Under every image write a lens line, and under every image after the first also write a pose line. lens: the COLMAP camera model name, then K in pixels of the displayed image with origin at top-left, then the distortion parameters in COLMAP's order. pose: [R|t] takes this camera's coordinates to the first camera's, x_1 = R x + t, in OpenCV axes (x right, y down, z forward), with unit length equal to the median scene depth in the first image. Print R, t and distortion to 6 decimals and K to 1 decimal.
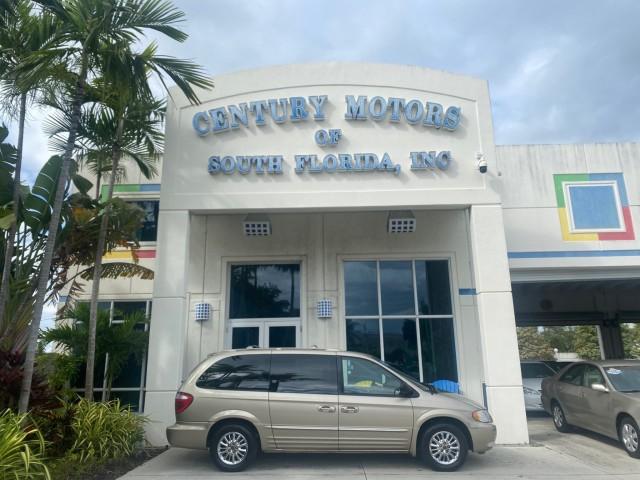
lens RADIAL K [[495.5, 0, 320.0], [0, 495.5, 240.0], [0, 0, 1]] dist [0.097078, -0.137036]
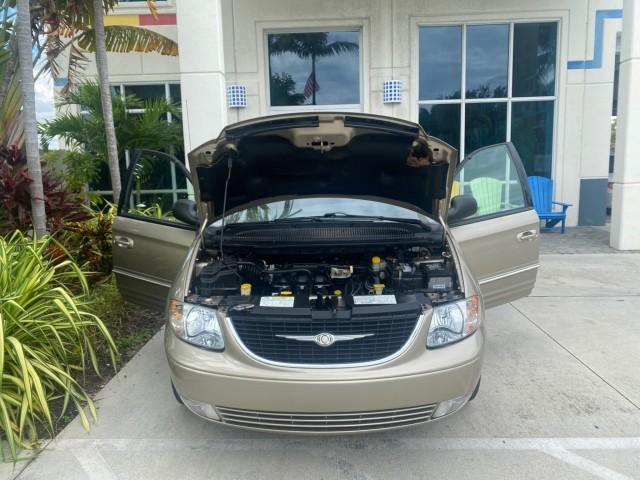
lens RADIAL K [[490.3, 0, 318.7], [0, 490.3, 235.7], [0, 0, 1]] dist [0.016548, -0.010918]
pose [[0.999869, -0.015121, 0.005845, -0.133712], [0.011740, 0.924017, 0.382171, 0.059257], [-0.011180, -0.382052, 0.924073, 0.231128]]
